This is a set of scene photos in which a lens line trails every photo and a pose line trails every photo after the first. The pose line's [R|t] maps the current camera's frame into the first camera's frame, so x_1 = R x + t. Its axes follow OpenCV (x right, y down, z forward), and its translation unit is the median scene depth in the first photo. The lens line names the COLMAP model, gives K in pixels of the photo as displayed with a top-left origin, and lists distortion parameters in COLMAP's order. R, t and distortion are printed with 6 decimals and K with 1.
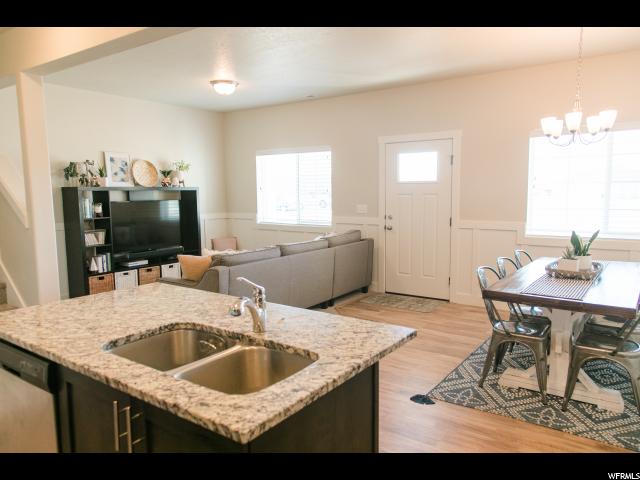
lens RADIAL K [[450.8, 0, 319.9], [0, 450.8, 237.0], [0, 0, 1]] dist [0.007054, 0.003143]
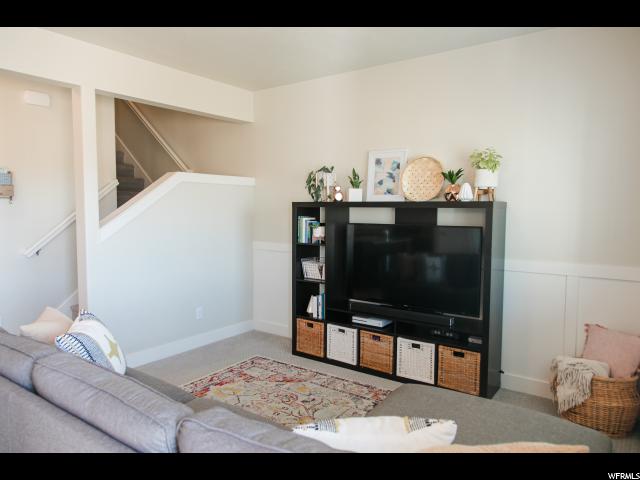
lens RADIAL K [[436.9, 0, 320.0], [0, 436.9, 240.0], [0, 0, 1]] dist [0.007975, 0.003858]
pose [[0.000600, 0.081282, -0.996691, 0.201817], [-0.109931, 0.990656, 0.080724, -0.098149], [0.993939, 0.109519, 0.009530, 0.916923]]
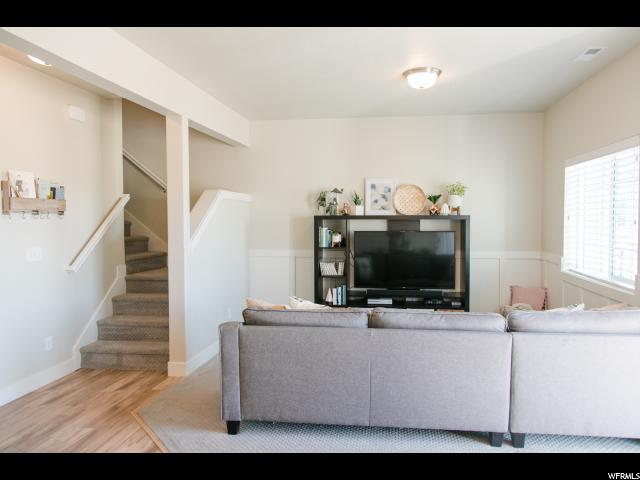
lens RADIAL K [[450.2, 0, 341.6], [0, 450.2, 237.6], [0, 0, 1]] dist [0.000034, -0.000383]
pose [[0.479205, 0.042438, -0.876677, 0.326401], [-0.094096, 0.995558, -0.003241, -0.056530], [0.872645, 0.084045, 0.481069, 0.503471]]
